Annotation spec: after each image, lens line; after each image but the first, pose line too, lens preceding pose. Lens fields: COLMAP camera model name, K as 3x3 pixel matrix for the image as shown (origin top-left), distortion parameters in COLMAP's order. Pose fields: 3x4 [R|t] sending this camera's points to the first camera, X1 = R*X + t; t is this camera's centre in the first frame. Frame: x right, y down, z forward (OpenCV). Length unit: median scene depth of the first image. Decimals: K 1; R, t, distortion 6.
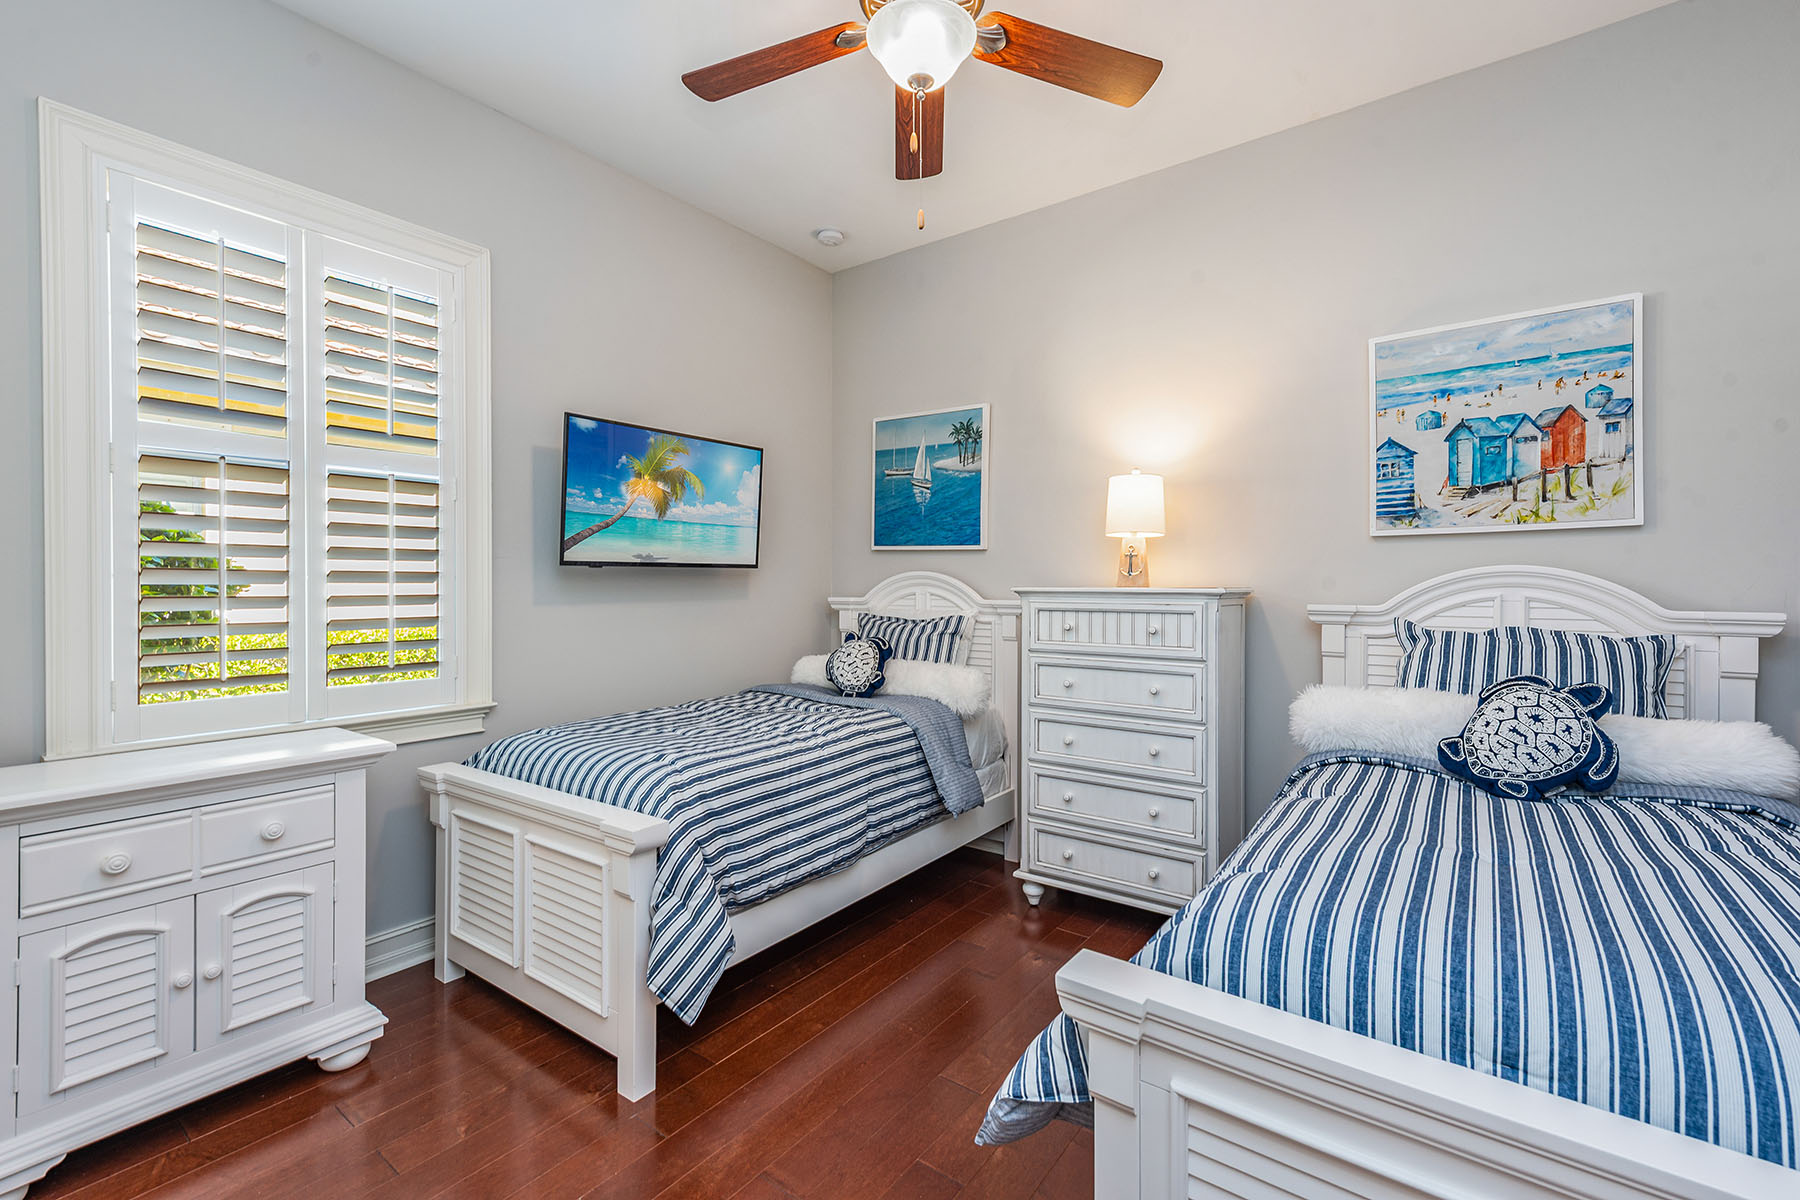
lens RADIAL K [[763.4, 0, 899.7], [0, 763.4, 579.8], [0, 0, 1]] dist [0.002967, -0.000005]
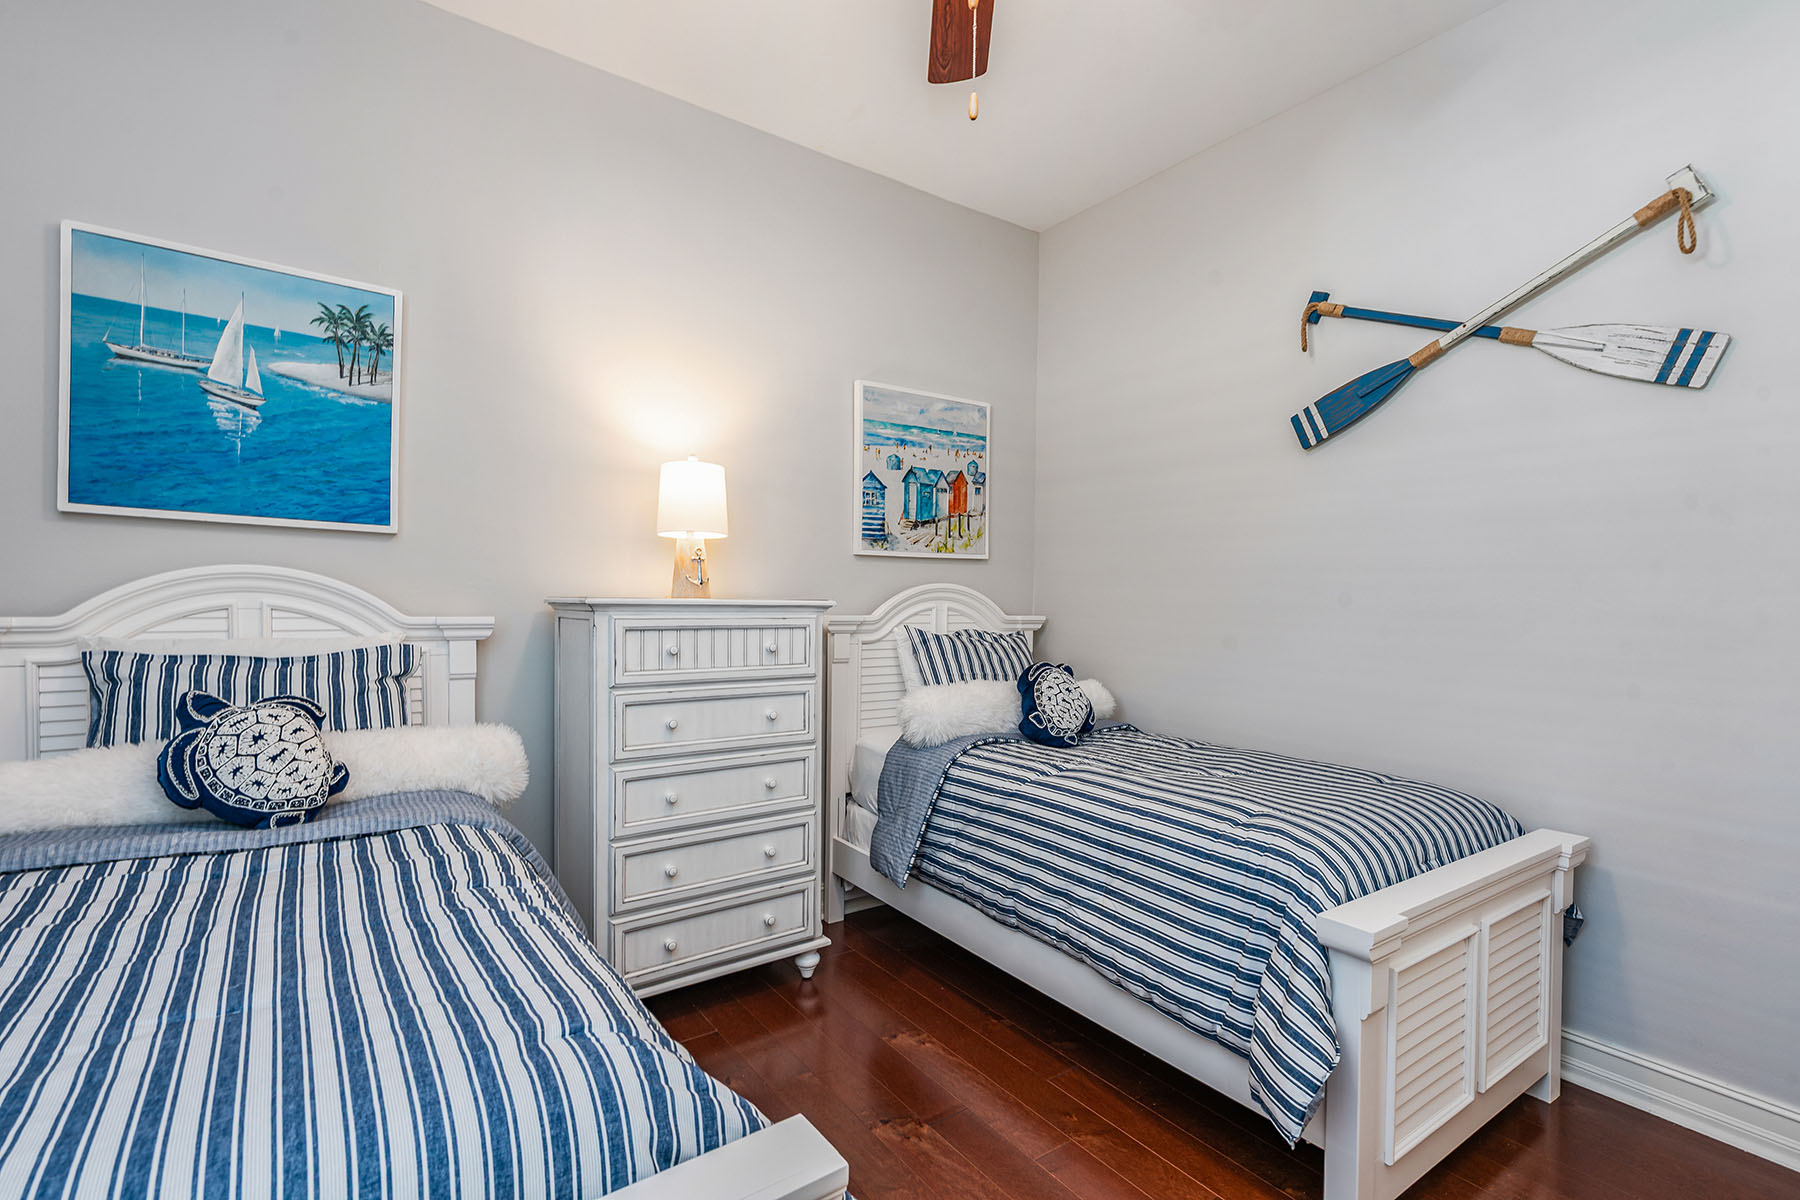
lens RADIAL K [[812.5, 0, 912.9], [0, 812.5, 610.7], [0, 0, 1]] dist [0.011966, -0.000561]
pose [[0.305745, -0.012496, 0.952031, -0.524228], [-0.018451, 0.999648, 0.019047, 0.002109], [-0.951935, -0.023390, 0.305407, 0.565463]]
